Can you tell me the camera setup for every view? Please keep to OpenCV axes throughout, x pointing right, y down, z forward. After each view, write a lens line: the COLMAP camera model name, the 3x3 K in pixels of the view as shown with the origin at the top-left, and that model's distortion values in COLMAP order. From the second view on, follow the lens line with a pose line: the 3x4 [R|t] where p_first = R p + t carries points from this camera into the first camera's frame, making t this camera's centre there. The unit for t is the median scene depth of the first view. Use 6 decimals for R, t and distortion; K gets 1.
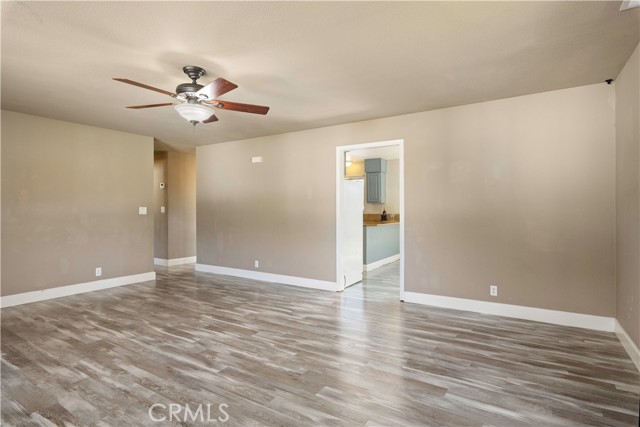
lens RADIAL K [[332.3, 0, 322.6], [0, 332.3, 210.3], [0, 0, 1]] dist [-0.003514, -0.000857]
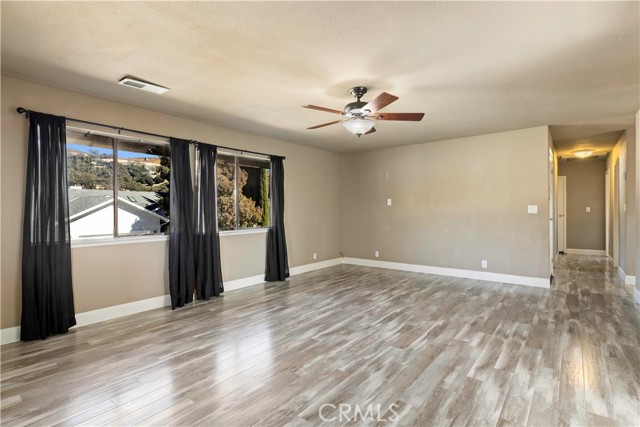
lens RADIAL K [[312.6, 0, 328.5], [0, 312.6, 212.0], [0, 0, 1]] dist [-0.000089, -0.000026]
pose [[-0.102409, 0.009468, -0.994697, 0.697388], [0.004046, 0.999950, 0.009102, -0.002347], [0.994734, -0.003092, -0.102442, 0.967520]]
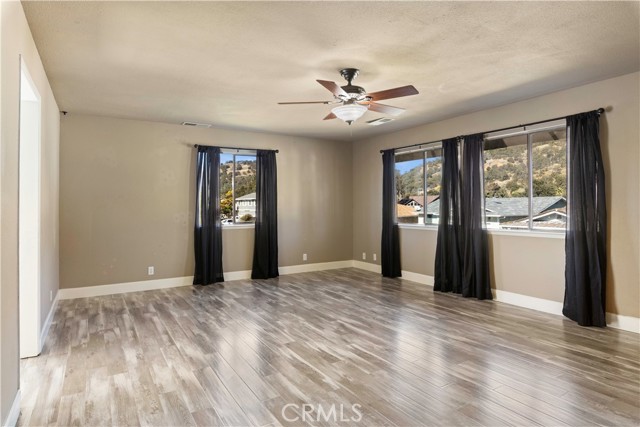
lens RADIAL K [[378.2, 0, 319.5], [0, 378.2, 204.4], [0, 0, 1]] dist [0.001078, -0.000192]
pose [[-0.890861, 0.009078, 0.454186, -0.804547], [0.009291, 0.999955, -0.001764, -0.004501], [-0.454181, 0.002649, -0.890905, 2.020389]]
